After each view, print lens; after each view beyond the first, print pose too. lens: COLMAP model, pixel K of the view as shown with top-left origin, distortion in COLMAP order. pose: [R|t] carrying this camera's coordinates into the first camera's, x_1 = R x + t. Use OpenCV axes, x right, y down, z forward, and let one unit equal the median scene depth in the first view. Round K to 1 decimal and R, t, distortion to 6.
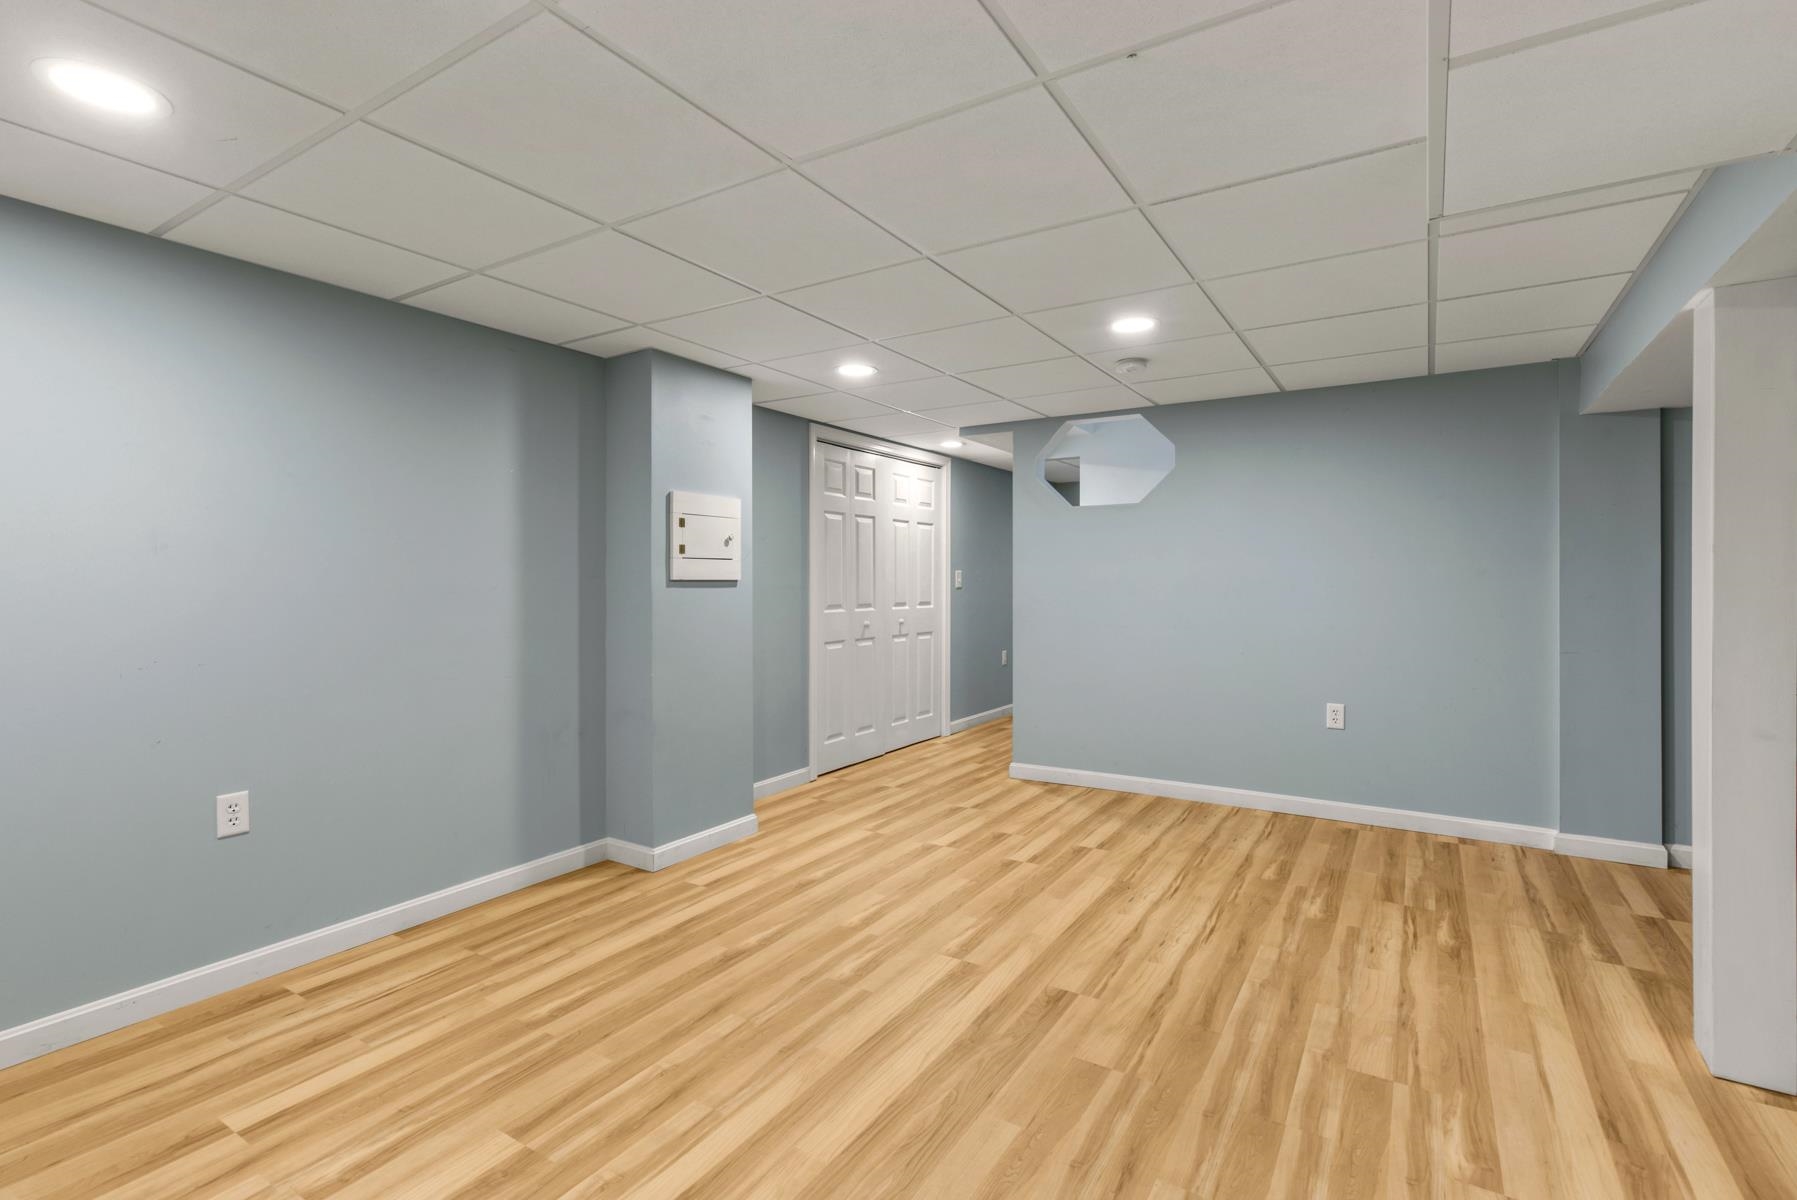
lens RADIAL K [[828.7, 0, 895.6], [0, 828.7, 591.7], [0, 0, 1]] dist [0.005072, -0.000126]
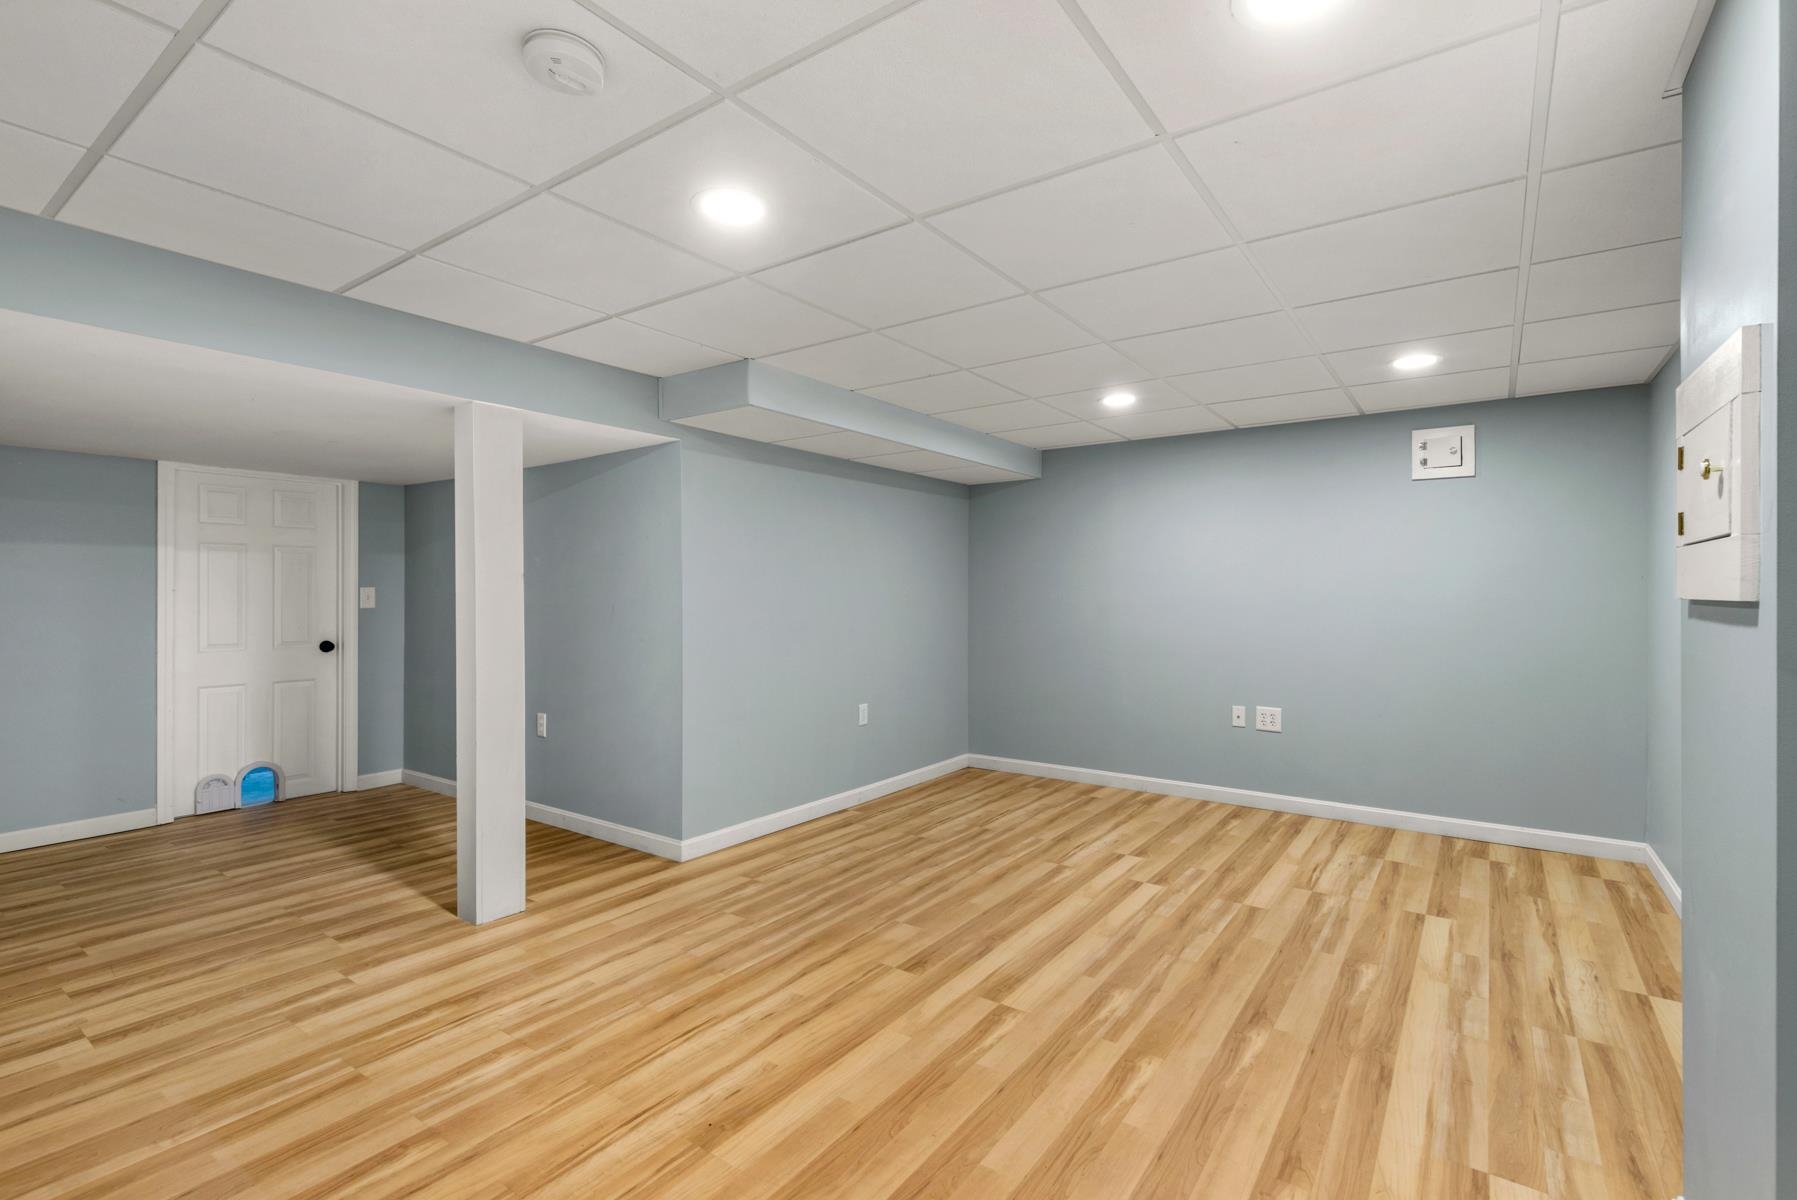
lens RADIAL K [[828.7, 0, 895.6], [0, 828.7, 591.7], [0, 0, 1]] dist [0.005072, -0.000126]
pose [[-0.998270, 0.002884, 0.058721, 0.141389], [0.003726, 0.999892, 0.014238, -0.034263], [-0.058674, 0.014433, -0.998173, 1.944401]]
